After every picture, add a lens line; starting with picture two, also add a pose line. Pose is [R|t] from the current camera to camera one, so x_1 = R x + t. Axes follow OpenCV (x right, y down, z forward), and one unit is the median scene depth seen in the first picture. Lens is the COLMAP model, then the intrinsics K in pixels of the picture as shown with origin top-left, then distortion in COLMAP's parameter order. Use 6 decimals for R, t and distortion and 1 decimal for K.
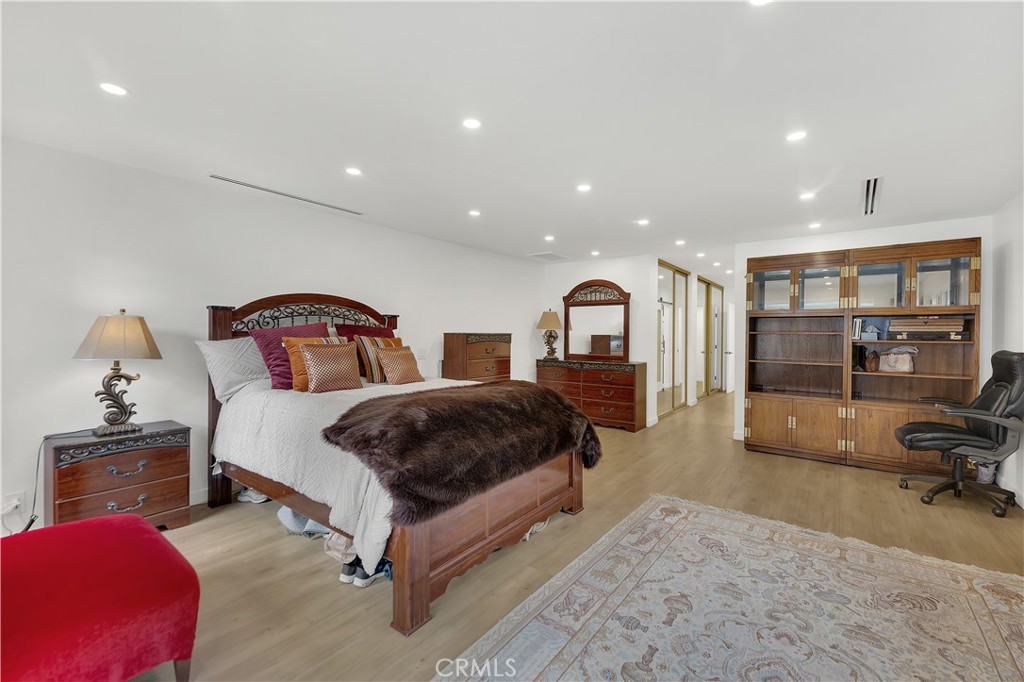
lens RADIAL K [[418.9, 0, 521.1], [0, 418.9, 340.8], [0, 0, 1]] dist [0.001739, -0.001151]
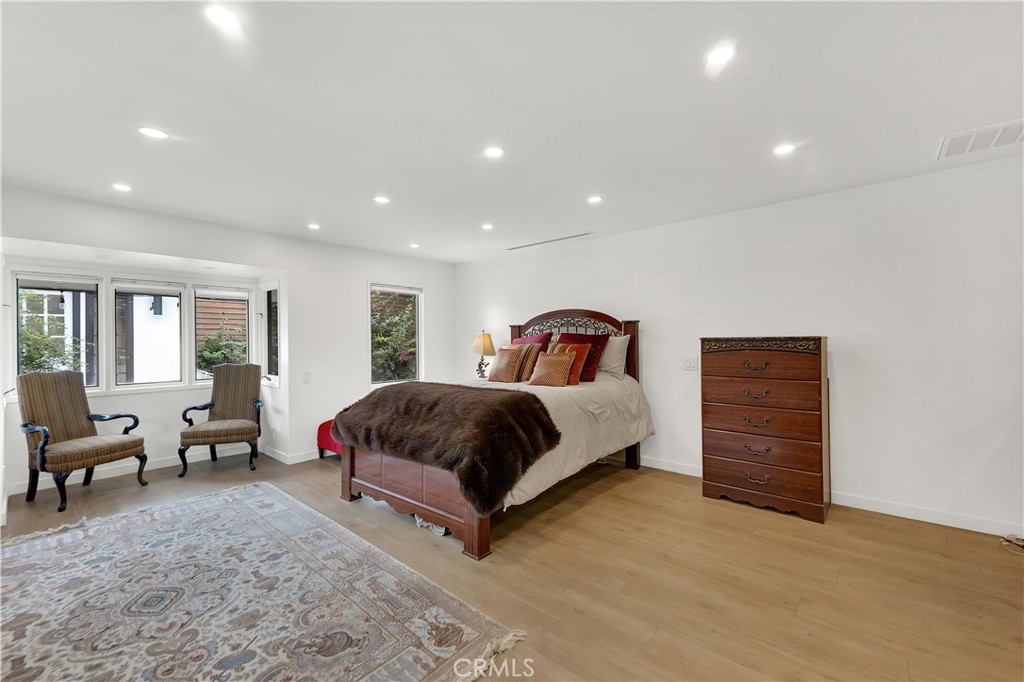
lens RADIAL K [[418.9, 0, 516.4], [0, 418.9, 337.4], [0, 0, 1]] dist [0.001739, -0.001151]
pose [[-0.061362, -0.009705, -0.998068, 0.812638], [-0.004192, 0.999946, -0.009465, -0.015186], [0.998107, 0.003603, -0.061399, 0.961848]]
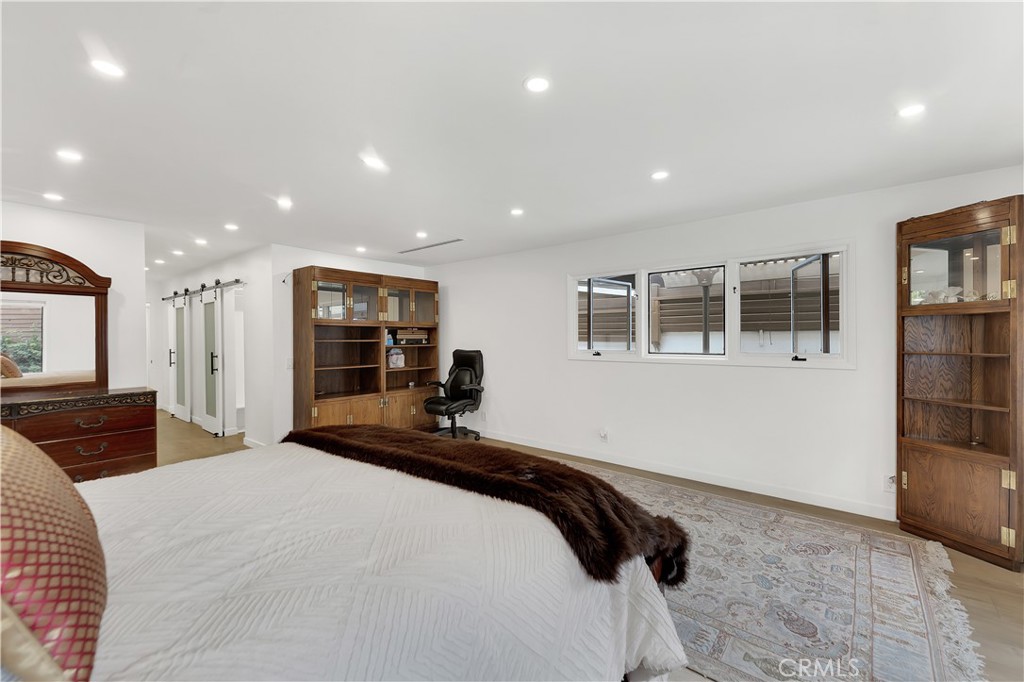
lens RADIAL K [[418.9, 0, 517.6], [0, 418.9, 338.7], [0, 0, 1]] dist [0.001739, -0.001151]
pose [[0.030174, -0.012475, 0.999467, -0.556204], [0.018698, 0.999754, 0.011914, -0.034722], [-0.999370, 0.018329, 0.030400, 0.625773]]
